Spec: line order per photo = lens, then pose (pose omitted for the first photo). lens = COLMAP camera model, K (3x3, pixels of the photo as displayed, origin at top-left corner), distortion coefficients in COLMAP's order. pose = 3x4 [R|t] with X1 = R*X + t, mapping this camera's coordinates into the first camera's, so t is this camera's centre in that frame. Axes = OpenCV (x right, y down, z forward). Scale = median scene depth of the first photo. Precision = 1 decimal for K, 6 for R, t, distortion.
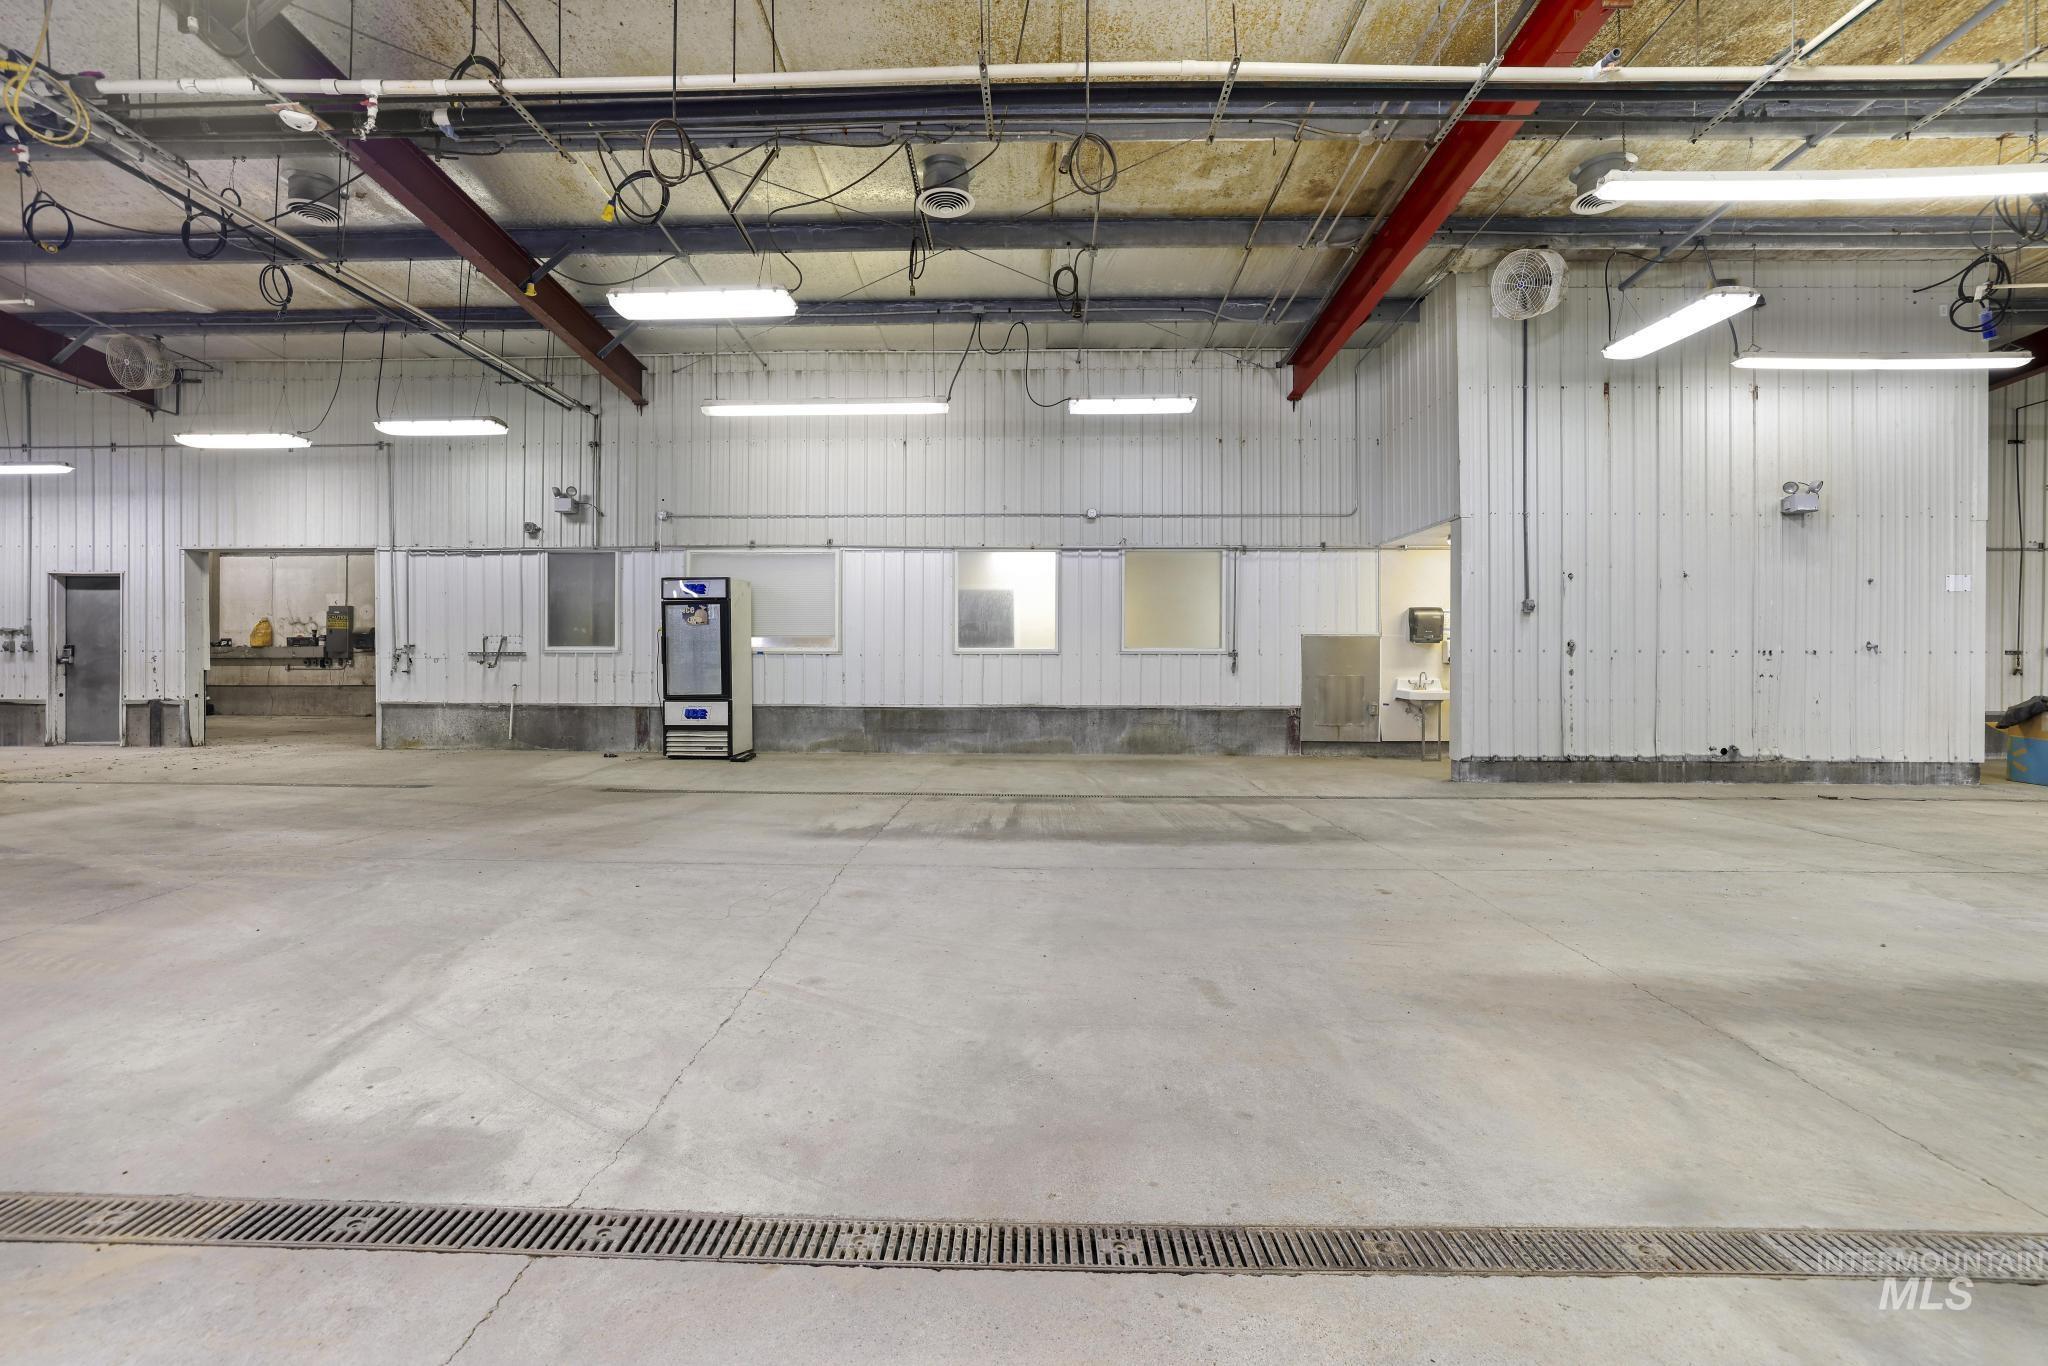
lens RADIAL K [[908.1, 0, 1026.8], [0, 908.1, 657.5], [0, 0, 1]] dist [-0.001314, -0.000298]
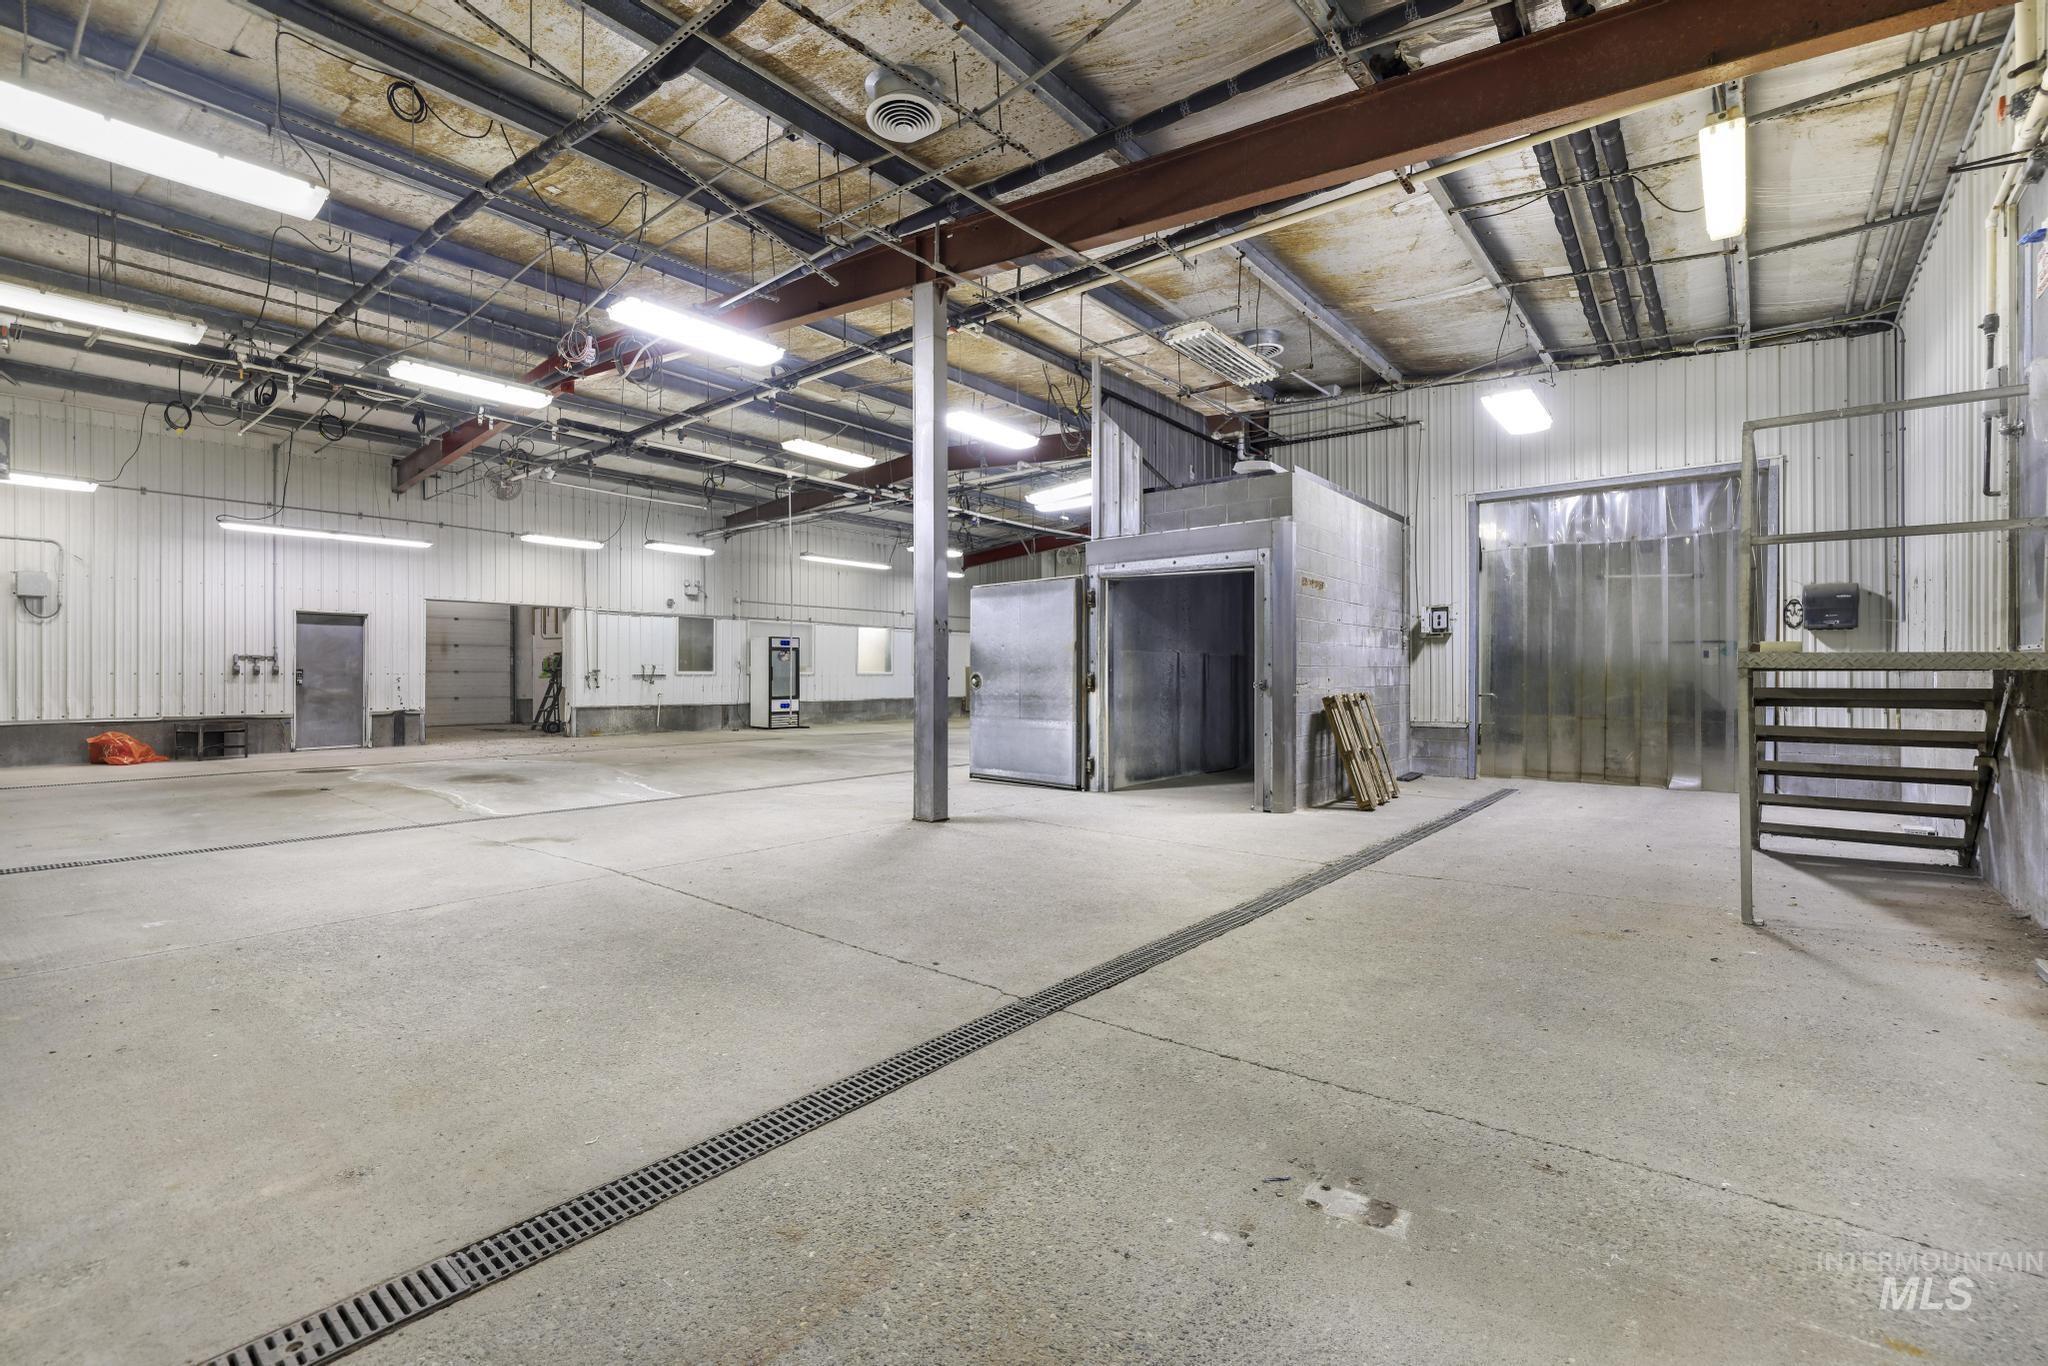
lens RADIAL K [[884.7, 0, 1020.7], [0, 884.7, 668.6], [0, 0, 1]] dist [-0.000678, -0.000018]
pose [[0.578281, 0.004532, 0.815825, -1.517760], [-0.001402, 0.999989, -0.004562, -0.010401], [-0.815836, 0.001494, 0.578281, -0.499957]]
